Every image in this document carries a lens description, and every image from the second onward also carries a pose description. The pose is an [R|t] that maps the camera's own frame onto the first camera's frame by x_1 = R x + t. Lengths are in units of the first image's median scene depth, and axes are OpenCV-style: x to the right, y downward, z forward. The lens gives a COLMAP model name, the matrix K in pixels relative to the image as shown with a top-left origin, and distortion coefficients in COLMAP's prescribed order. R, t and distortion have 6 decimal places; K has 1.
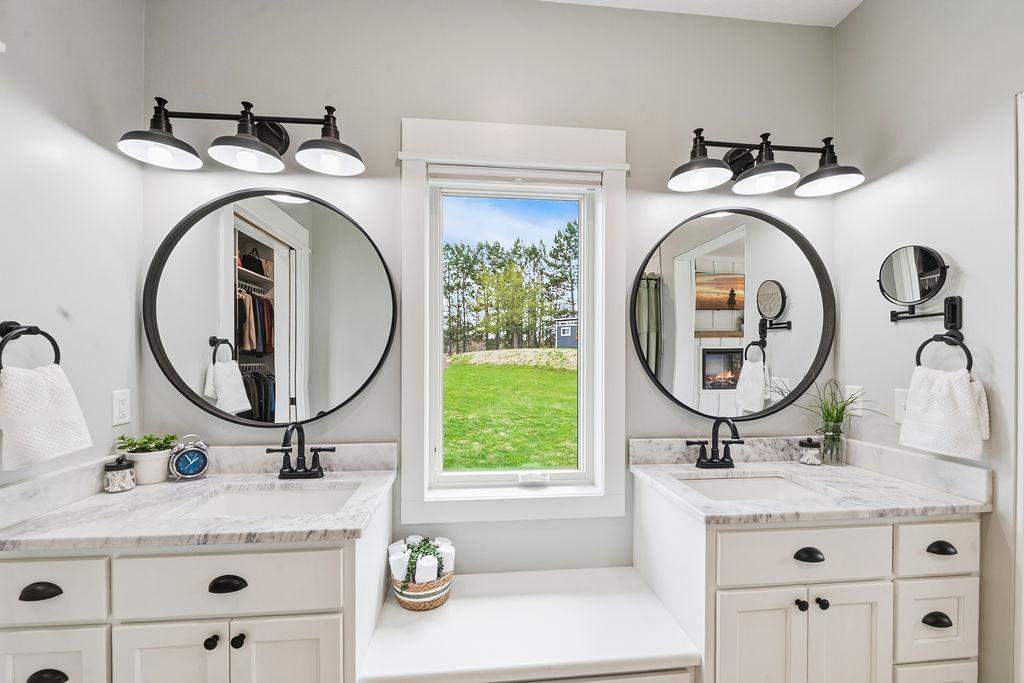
lens RADIAL K [[419.3, 0, 514.4], [0, 419.3, 357.1], [0, 0, 1]] dist [-0.004695, -0.000009]
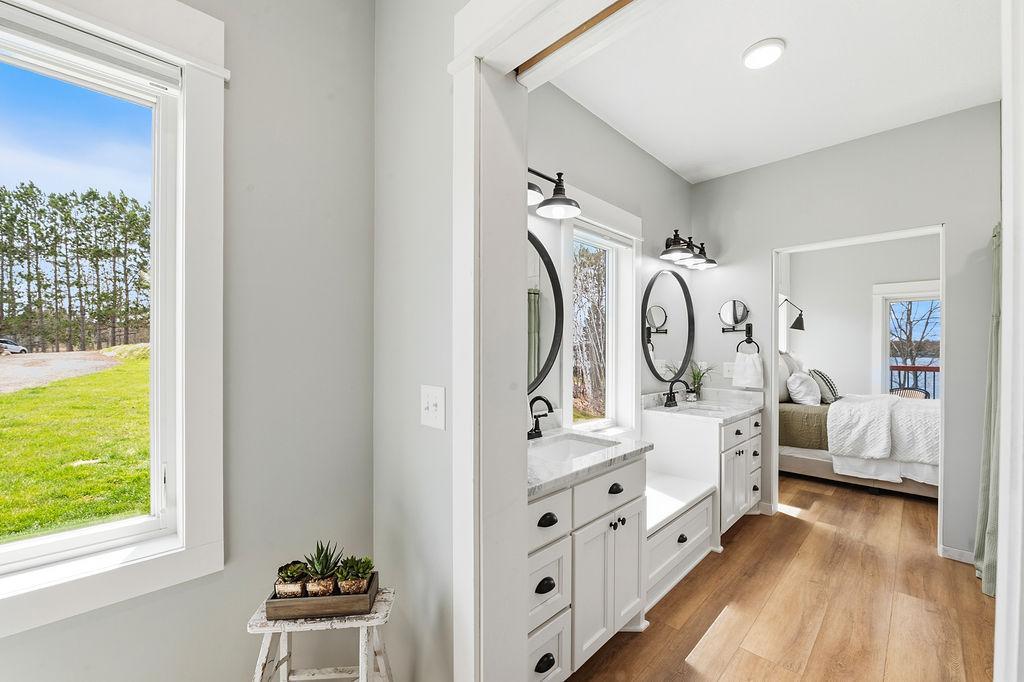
lens RADIAL K [[419.3, 0, 508.7], [0, 419.3, 347.3], [0, 0, 1]] dist [-0.004695, -0.000009]
pose [[0.771454, 0.001507, 0.636283, -1.381323], [0.001112, 0.999992, -0.003717, 0.000913], [-0.636284, 0.003575, 0.771447, 0.005522]]
